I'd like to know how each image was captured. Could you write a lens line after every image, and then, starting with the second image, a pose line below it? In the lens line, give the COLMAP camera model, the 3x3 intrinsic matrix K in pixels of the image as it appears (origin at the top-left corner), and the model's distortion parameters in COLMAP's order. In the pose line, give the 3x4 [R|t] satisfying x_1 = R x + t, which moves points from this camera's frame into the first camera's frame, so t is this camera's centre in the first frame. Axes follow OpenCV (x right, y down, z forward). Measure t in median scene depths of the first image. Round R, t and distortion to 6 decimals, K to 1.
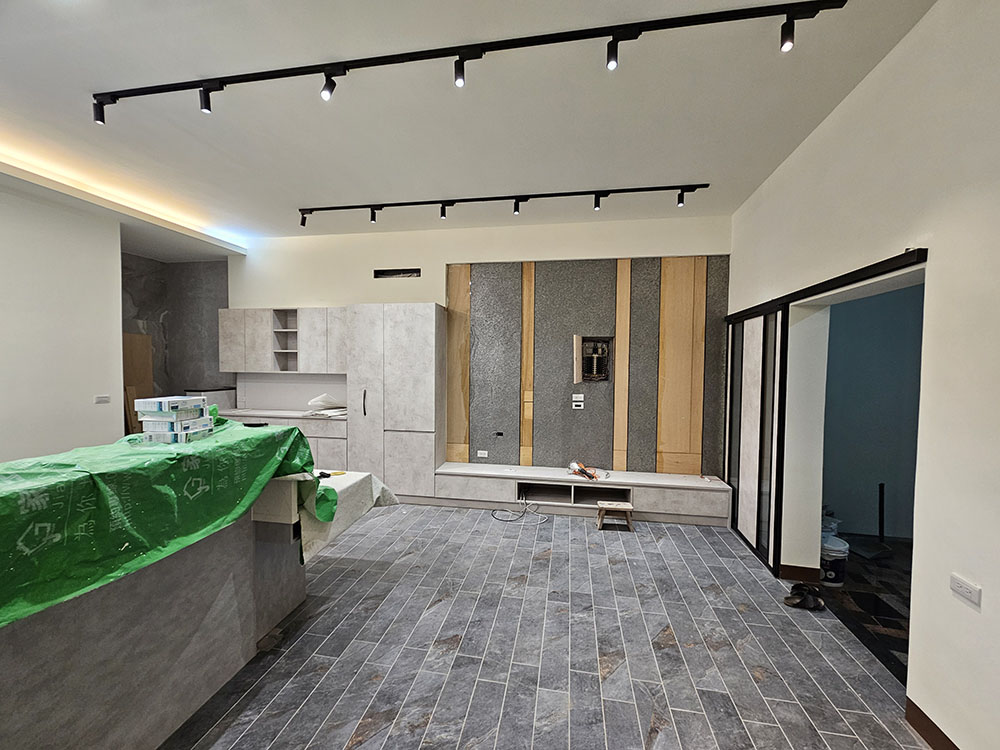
lens RADIAL K [[407.6, 0, 497.2], [0, 407.6, 375.4], [0, 0, 1]] dist [-0.001633, 0.002017]
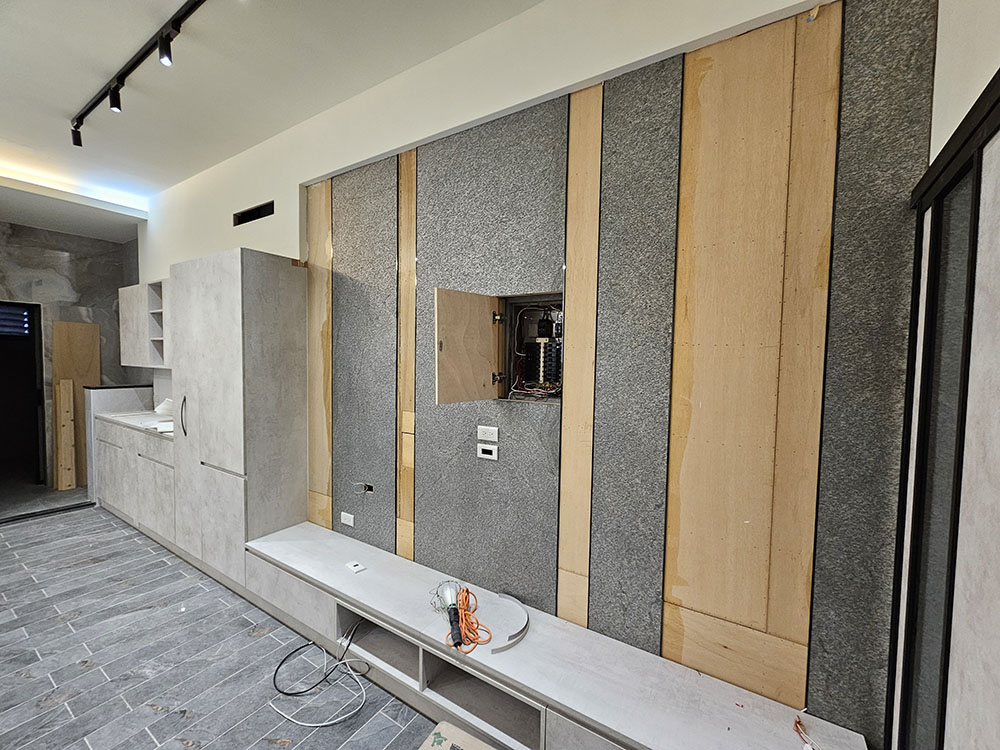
lens RADIAL K [[407.6, 0, 498.8], [0, 407.6, 375.1], [0, 0, 1]] dist [-0.001633, 0.002017]
pose [[0.924017, 0.023025, -0.381657, 0.390313], [-0.021104, 0.999735, 0.009219, -0.014454], [0.381768, -0.000464, 0.924258, 0.608107]]
